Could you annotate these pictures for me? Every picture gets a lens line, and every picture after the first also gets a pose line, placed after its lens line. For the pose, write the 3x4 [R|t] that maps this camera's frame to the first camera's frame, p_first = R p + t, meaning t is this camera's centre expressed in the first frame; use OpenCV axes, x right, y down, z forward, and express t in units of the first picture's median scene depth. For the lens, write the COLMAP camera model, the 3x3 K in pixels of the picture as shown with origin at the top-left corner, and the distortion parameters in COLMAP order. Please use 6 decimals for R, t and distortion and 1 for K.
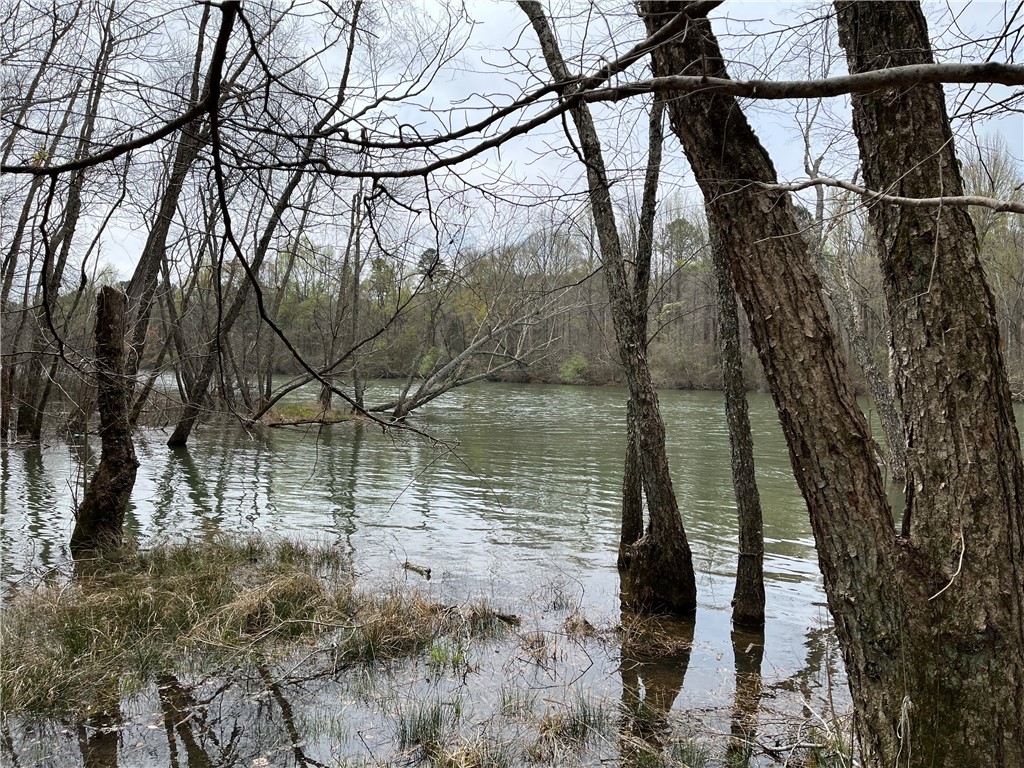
lens RADIAL K [[768.3, 0, 506.0], [0, 768.3, 388.9], [0, 0, 1]] dist [0.069667, -0.087659]
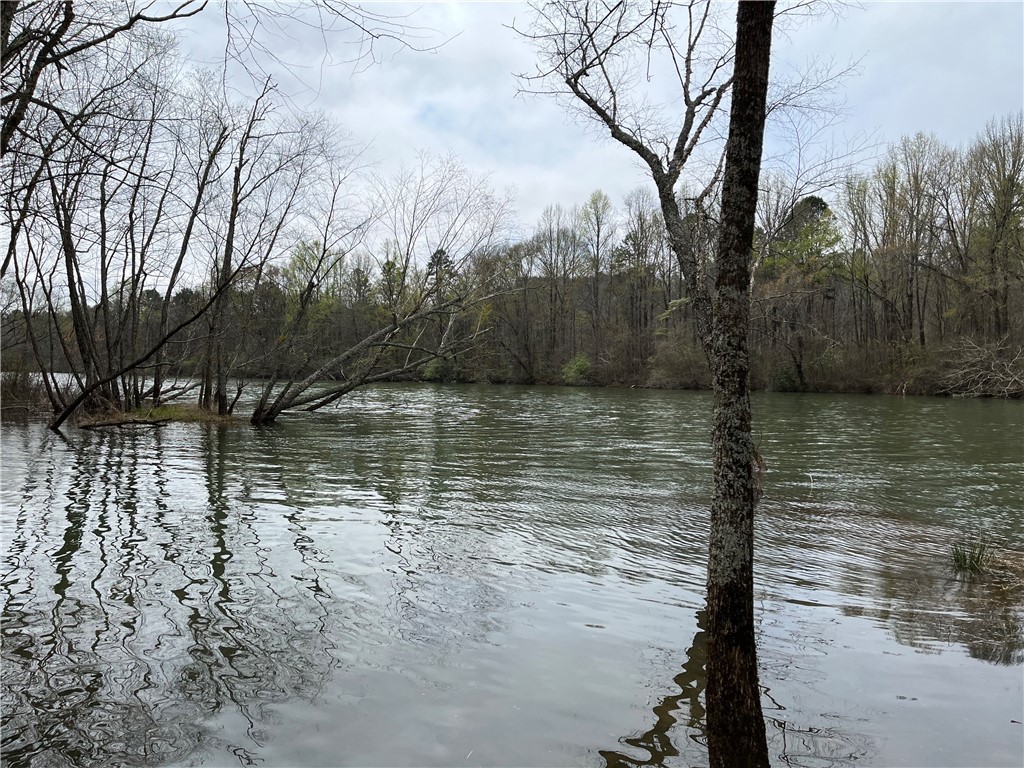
lens RADIAL K [[768.3, 0, 515.1], [0, 768.3, 386.9], [0, 0, 1]] dist [0.069667, -0.087659]
pose [[0.999573, -0.012574, -0.026367, 0.111591], [0.012388, 0.999897, -0.007229, 0.005317], [0.026455, 0.006900, 0.999626, 0.102157]]
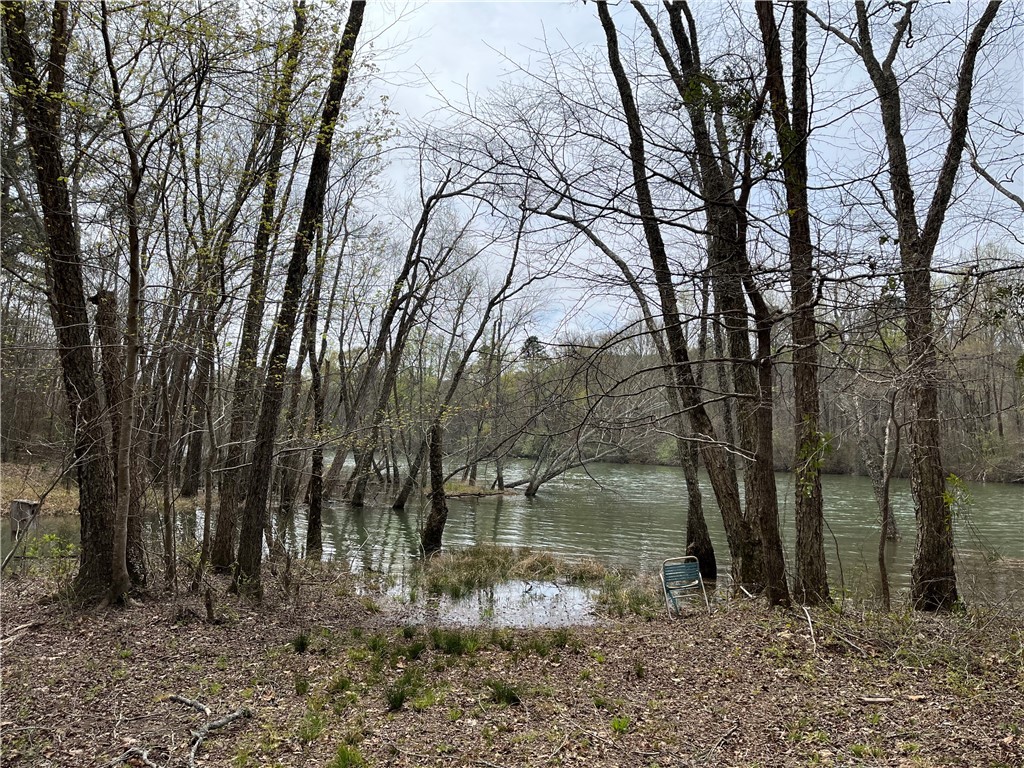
lens RADIAL K [[768.3, 0, 511.4], [0, 768.3, 388.4], [0, 0, 1]] dist [0.069667, -0.087659]
pose [[0.993104, -0.003746, -0.117179, -0.015626], [-0.008268, 0.994763, -0.101873, -0.004890], [0.116947, 0.102139, 0.987872, -0.256414]]
